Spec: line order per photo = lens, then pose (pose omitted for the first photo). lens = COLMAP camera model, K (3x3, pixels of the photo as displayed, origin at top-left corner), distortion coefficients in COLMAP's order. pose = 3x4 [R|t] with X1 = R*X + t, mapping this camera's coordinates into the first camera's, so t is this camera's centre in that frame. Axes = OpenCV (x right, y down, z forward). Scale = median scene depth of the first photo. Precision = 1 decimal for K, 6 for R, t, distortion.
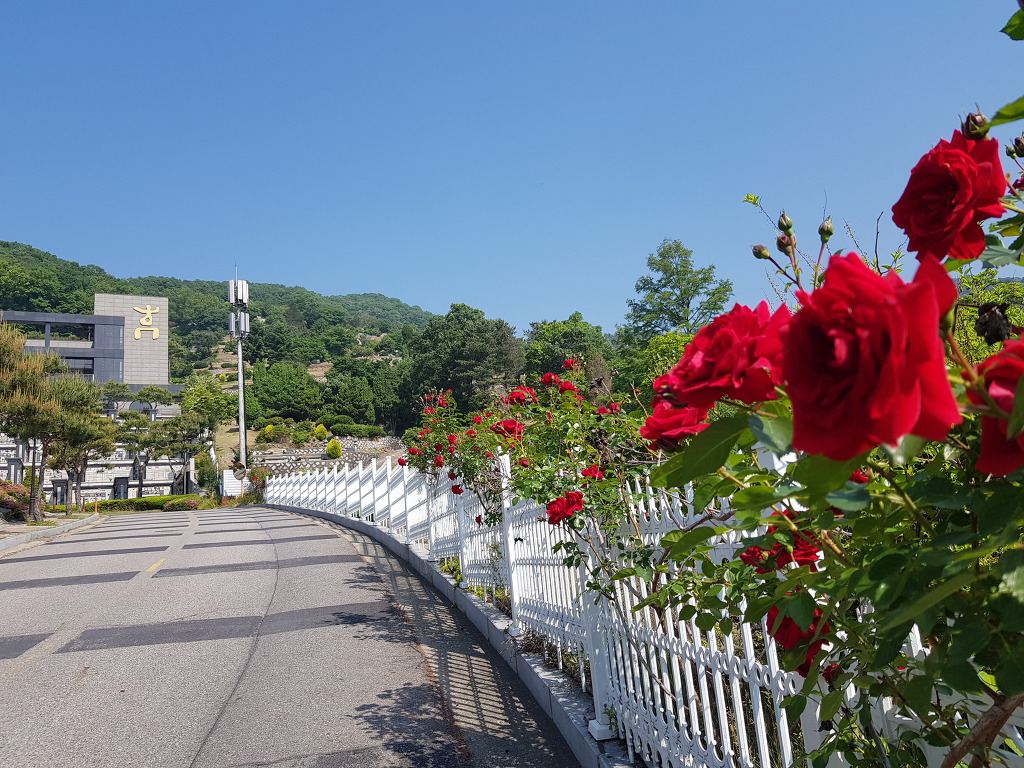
lens RADIAL K [[909.8, 0, 514.1], [0, 909.8, 340.9], [0, 0, 1]] dist [0.080234, 0.001139]
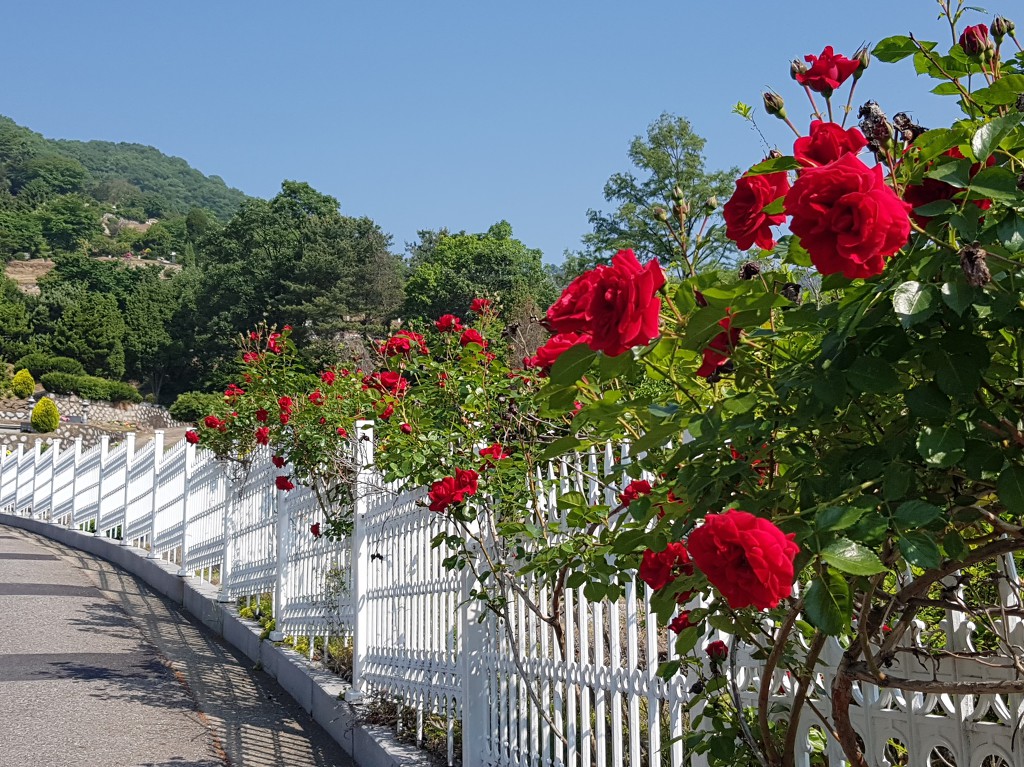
lens RADIAL K [[909.8, 0, 514.1], [0, 909.8, 340.4], [0, 0, 1]] dist [0.080234, 0.001139]
pose [[0.989492, 0.099966, 0.104464, 0.021084], [-0.107285, 0.991972, 0.066948, 0.003420], [-0.096933, -0.077452, 0.992273, 0.372472]]
